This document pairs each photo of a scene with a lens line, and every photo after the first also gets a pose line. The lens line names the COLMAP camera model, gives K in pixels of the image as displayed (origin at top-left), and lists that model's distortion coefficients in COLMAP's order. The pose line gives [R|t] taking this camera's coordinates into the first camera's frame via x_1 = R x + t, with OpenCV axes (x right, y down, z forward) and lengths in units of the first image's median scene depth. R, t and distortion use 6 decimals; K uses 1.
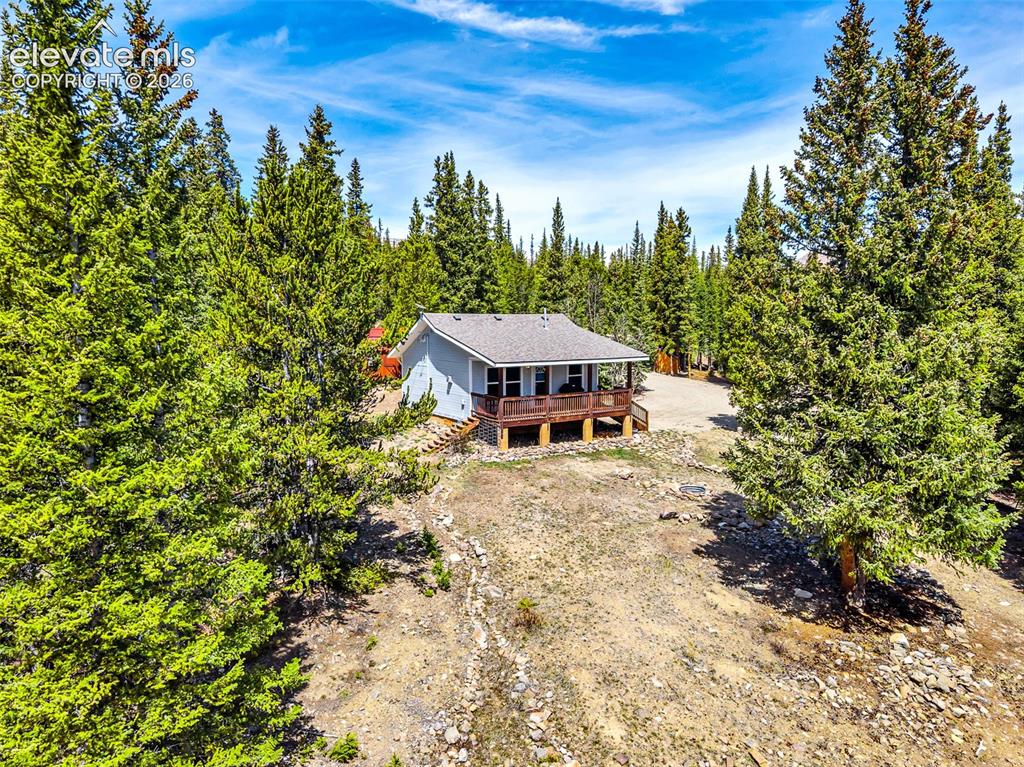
lens RADIAL K [[672.1, 0, 508.0], [0, 672.1, 386.6], [0, 0, 1]] dist [0.028612, 0.001983]
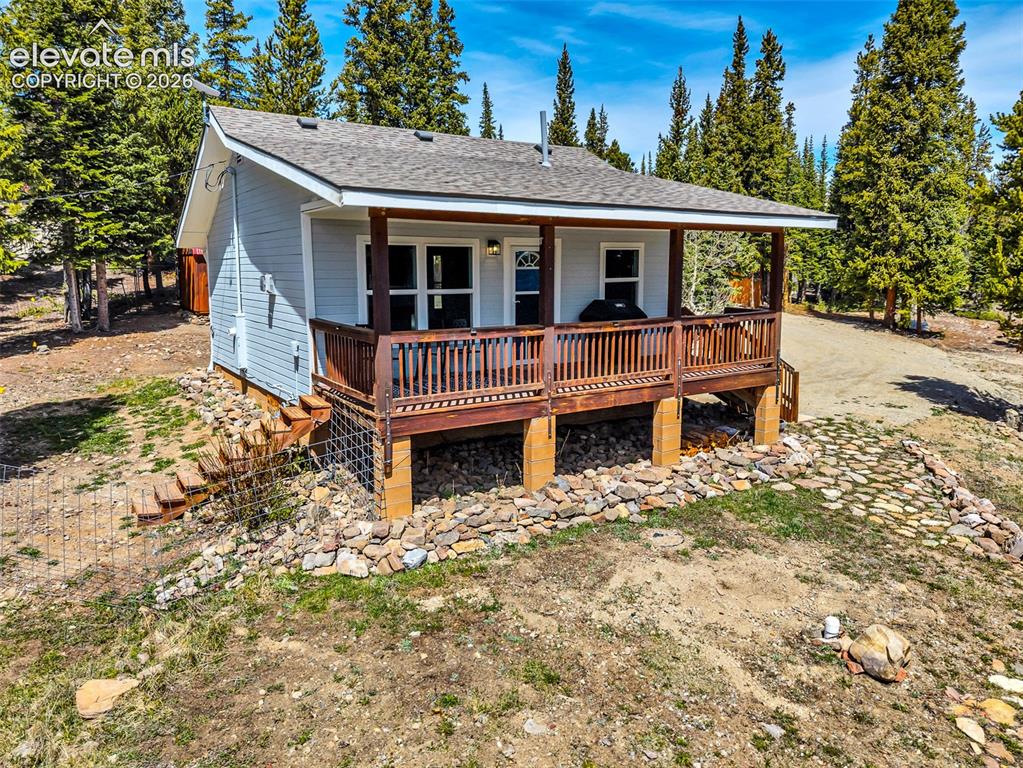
lens RADIAL K [[671.5, 0, 517.3], [0, 671.5, 380.2], [0, 0, 1]] dist [0.028612, 0.001983]
pose [[0.999933, -0.001667, 0.011478, 0.039489], [0.000946, 0.998040, 0.062565, 0.017680], [-0.011560, -0.062550, 0.997975, 0.668253]]
